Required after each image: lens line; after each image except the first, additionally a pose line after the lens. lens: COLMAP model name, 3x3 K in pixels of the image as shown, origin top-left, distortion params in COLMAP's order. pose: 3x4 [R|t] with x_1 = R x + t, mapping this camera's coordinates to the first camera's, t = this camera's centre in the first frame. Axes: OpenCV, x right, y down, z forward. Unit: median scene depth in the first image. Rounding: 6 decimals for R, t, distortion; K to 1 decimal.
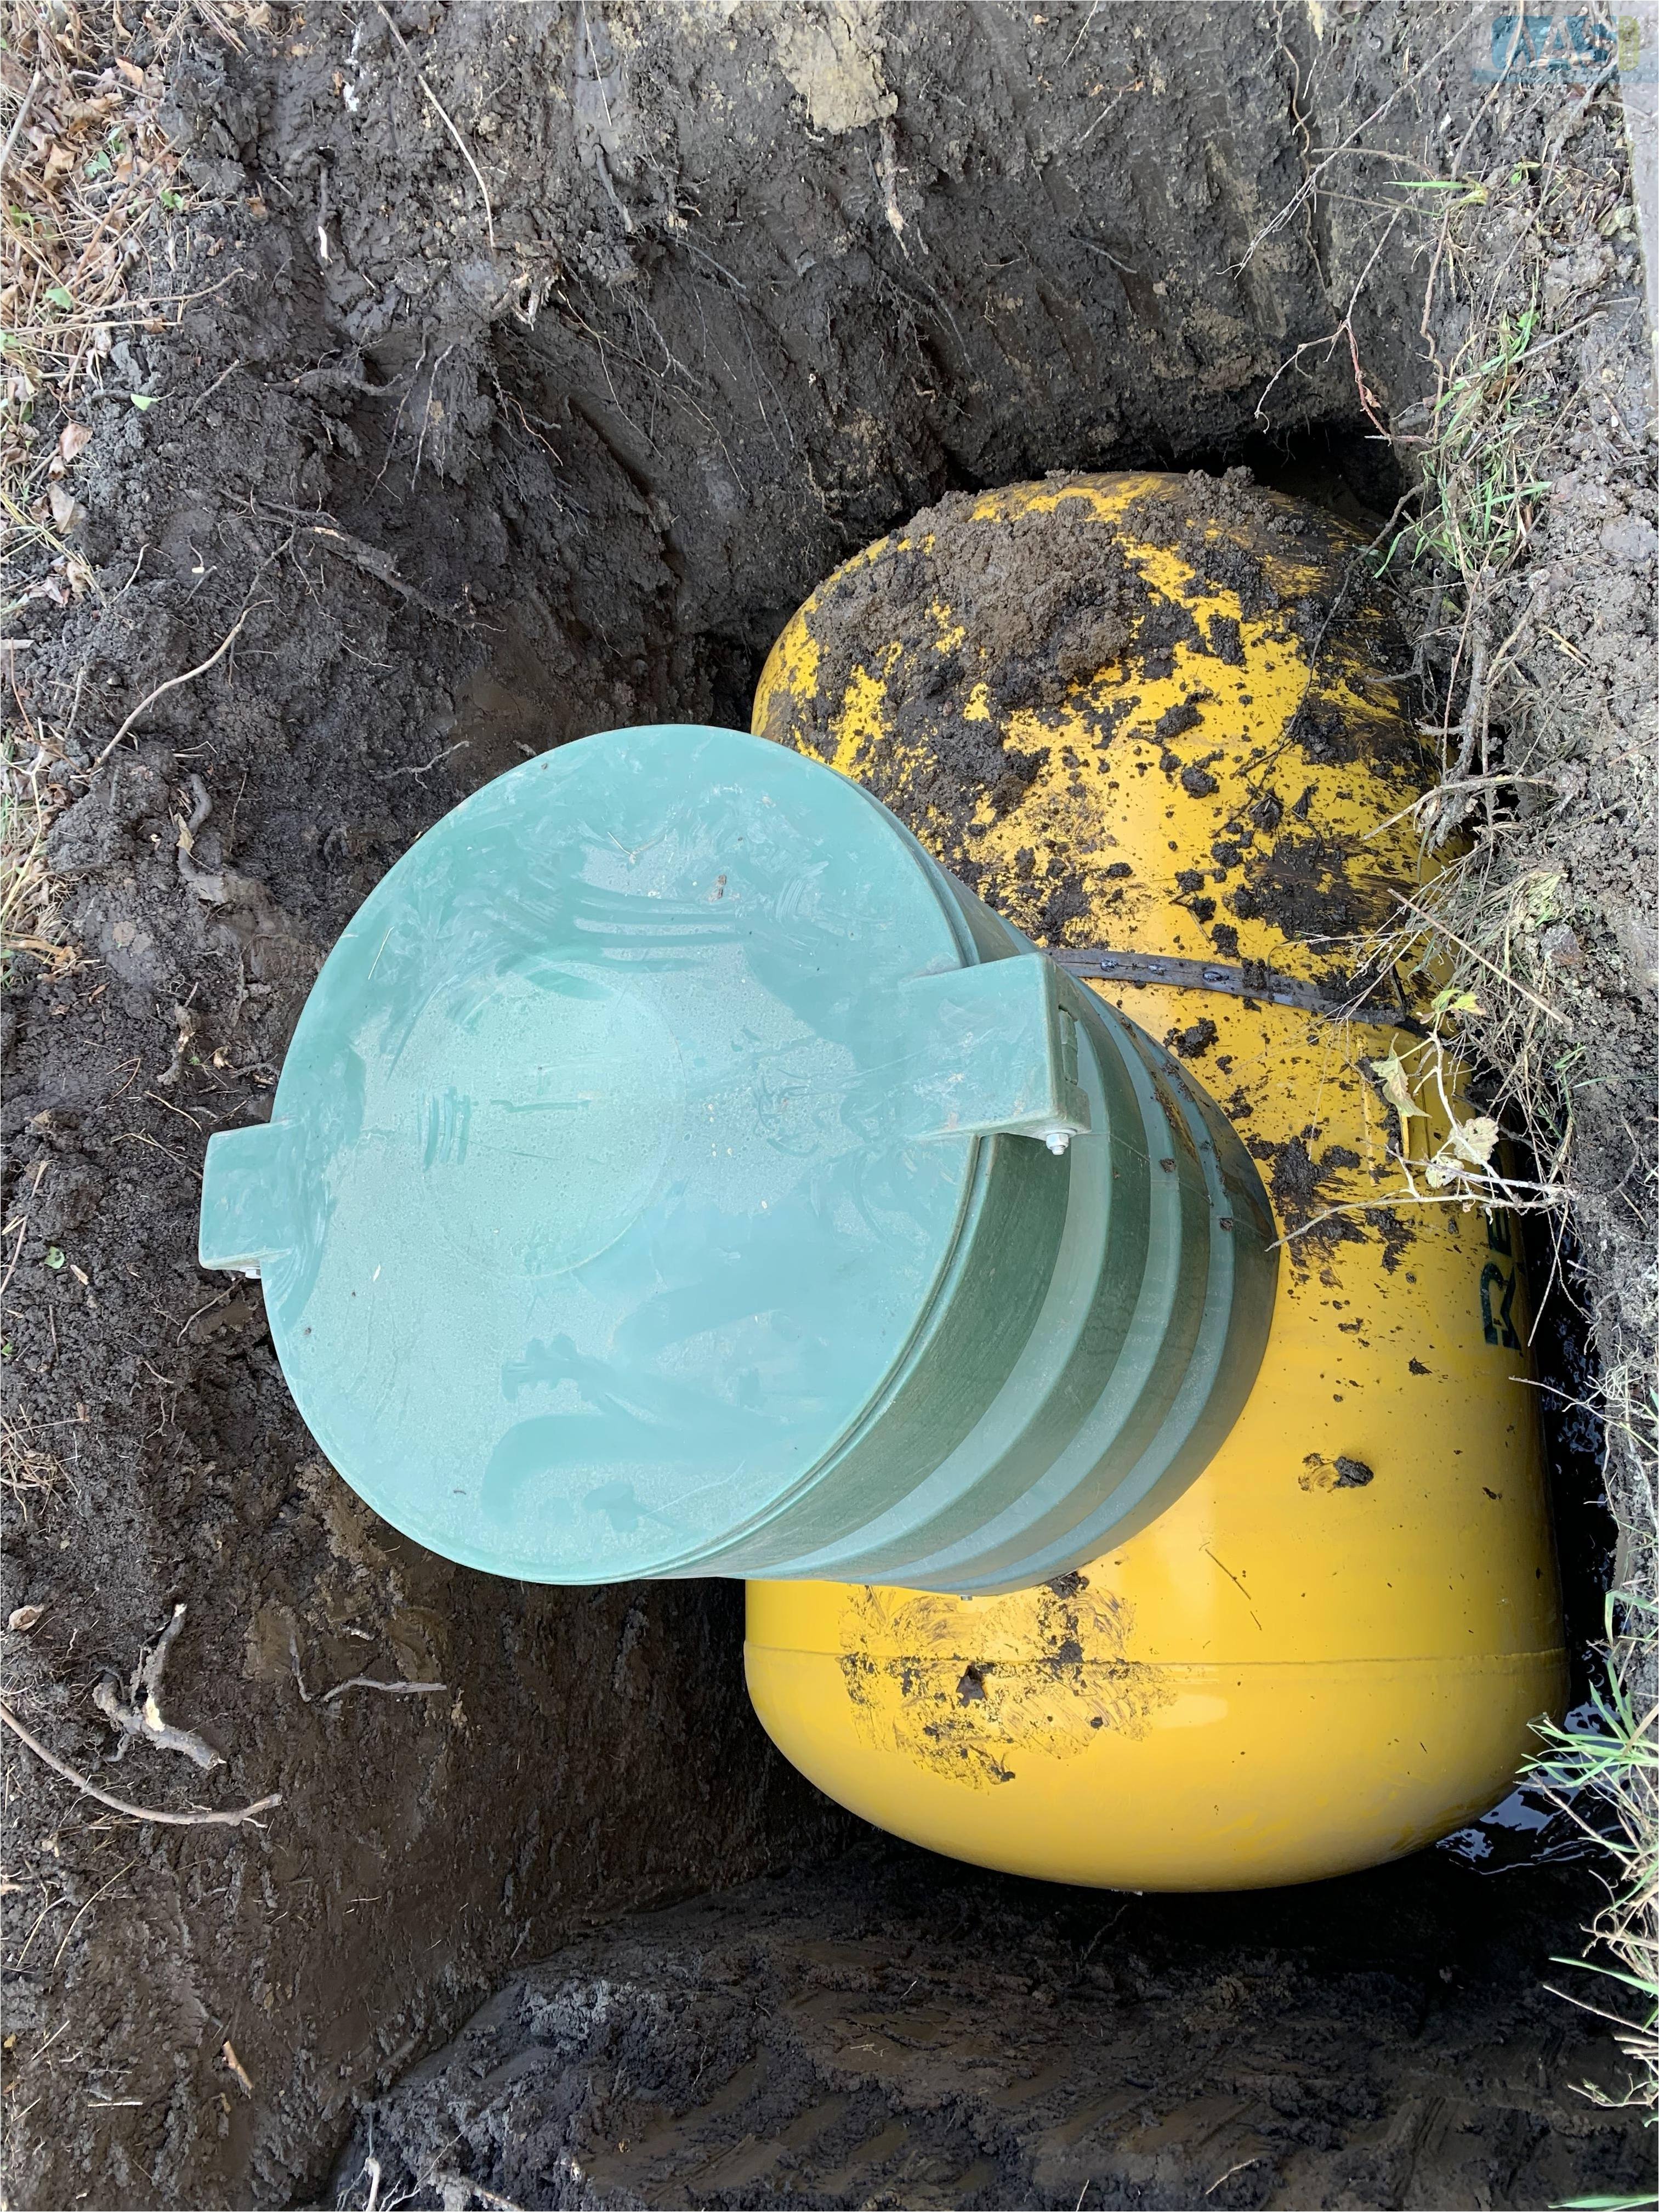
lens RADIAL K [[1678.8, 0, 829.2], [0, 1678.8, 1106.1], [0, 0, 1]] dist [0.059736, -0.015662]
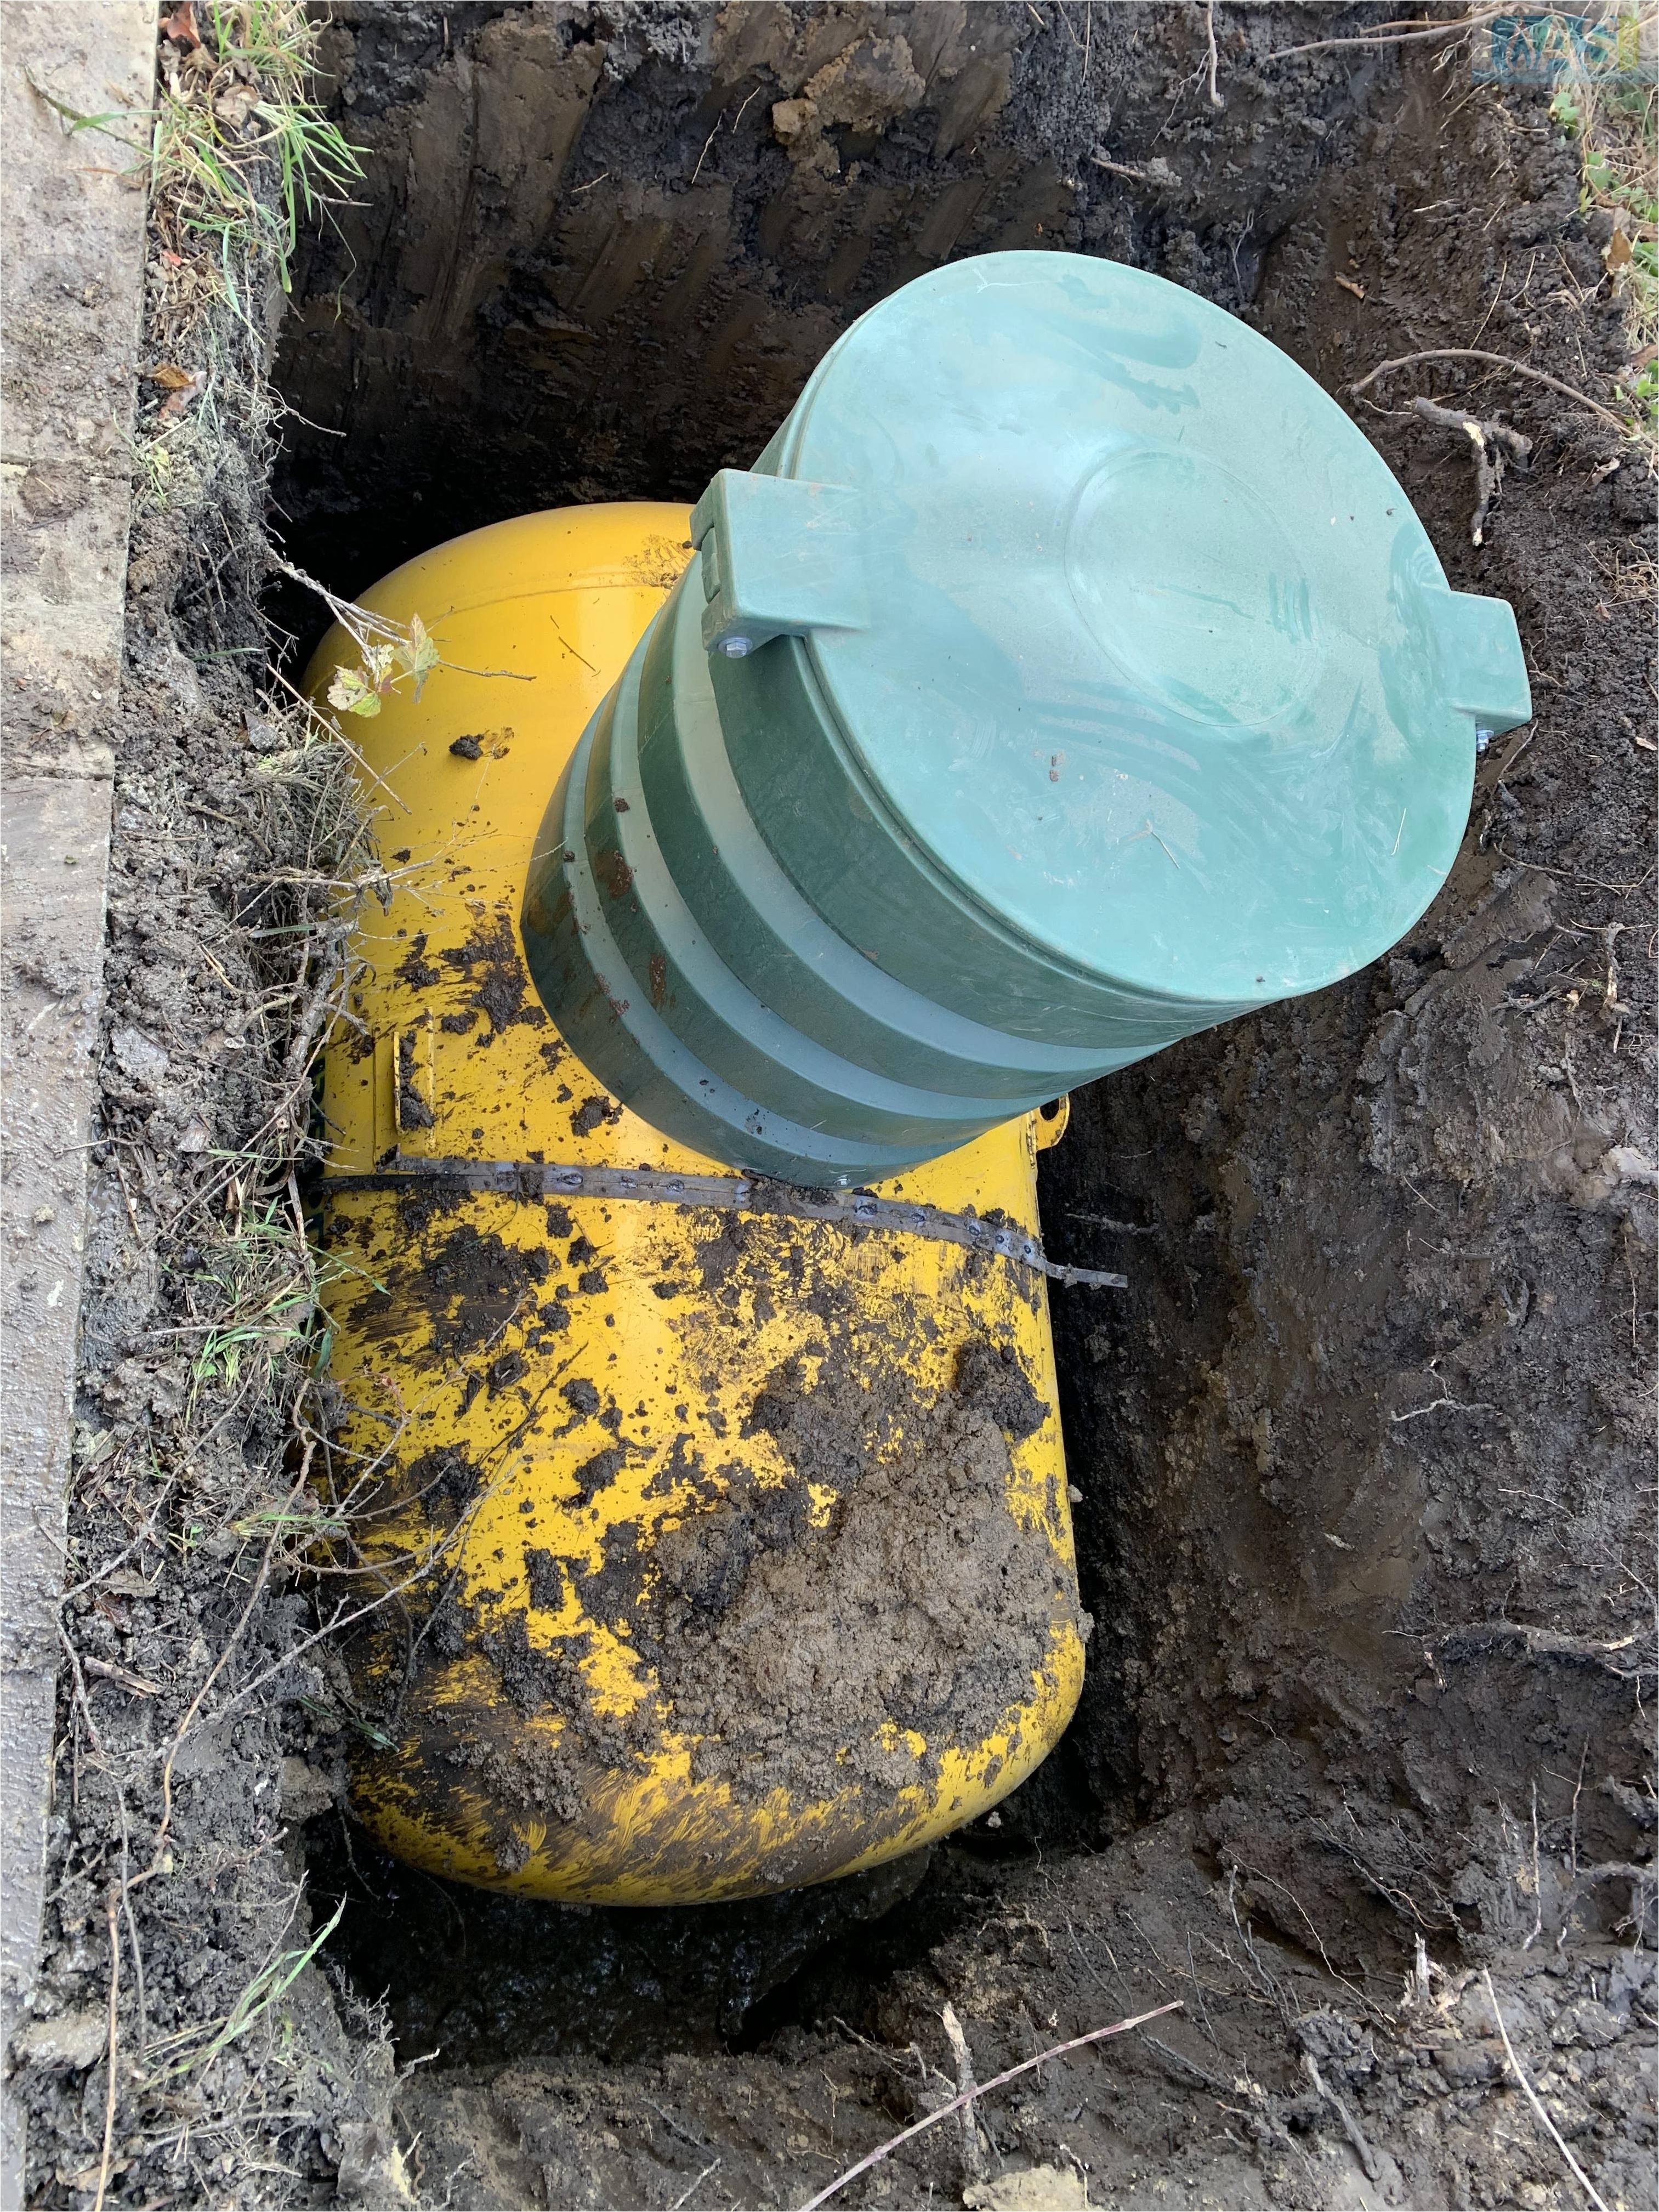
lens RADIAL K [[1678.8, 0, 826.7], [0, 1678.8, 1103.0], [0, 0, 1]] dist [0.059736, -0.015662]
pose [[-0.995692, 0.076457, 0.052449, 0.022982], [-0.041589, -0.873880, 0.484359, -0.507764], [0.082866, 0.480091, 0.873296, 0.122761]]
